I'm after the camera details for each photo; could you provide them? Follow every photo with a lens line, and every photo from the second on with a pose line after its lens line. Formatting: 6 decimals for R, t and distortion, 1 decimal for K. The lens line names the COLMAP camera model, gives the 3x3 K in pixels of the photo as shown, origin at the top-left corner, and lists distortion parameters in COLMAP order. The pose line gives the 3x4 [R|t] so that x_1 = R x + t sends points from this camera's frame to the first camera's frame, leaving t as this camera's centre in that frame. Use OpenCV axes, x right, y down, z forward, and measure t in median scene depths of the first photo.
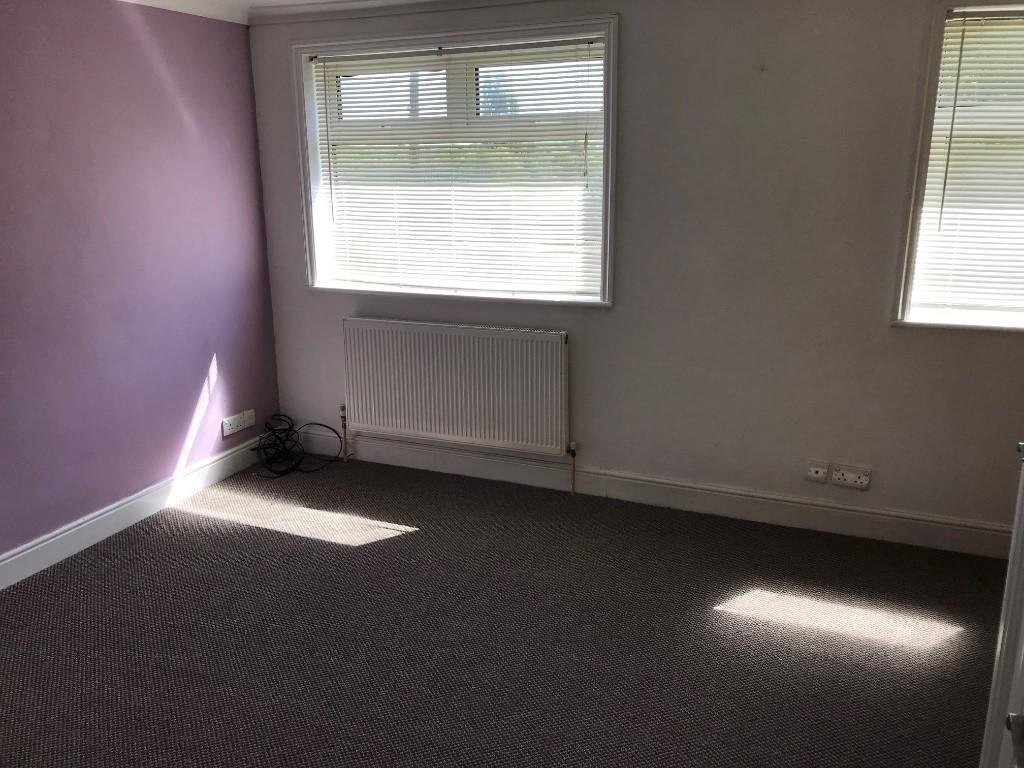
lens RADIAL K [[853.1, 0, 512.0], [0, 853.1, 384.0], [0, 0, 1]] dist [0.032522, -0.005927]
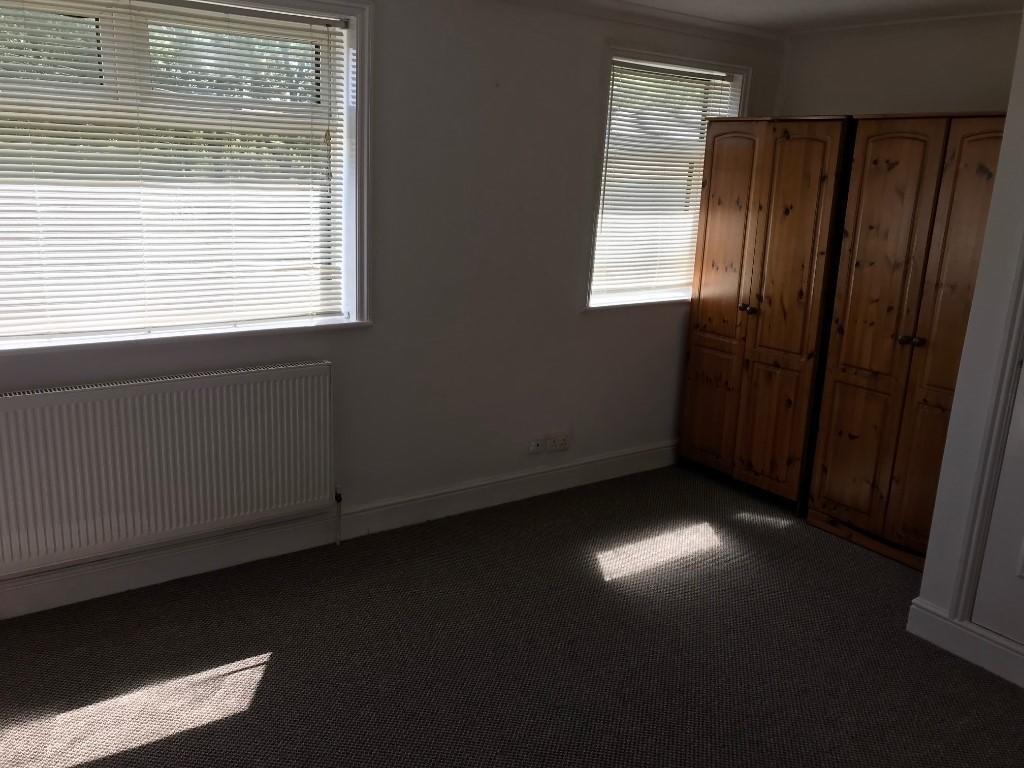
lens RADIAL K [[861.3, 0, 512.0], [0, 861.3, 384.0], [0, 0, 1]] dist [0.033731, -0.008389]
pose [[0.511002, -0.185616, 0.839299, -0.575322], [0.161303, 0.979768, 0.118474, -0.112213], [-0.844309, 0.074841, 0.530604, 0.389466]]
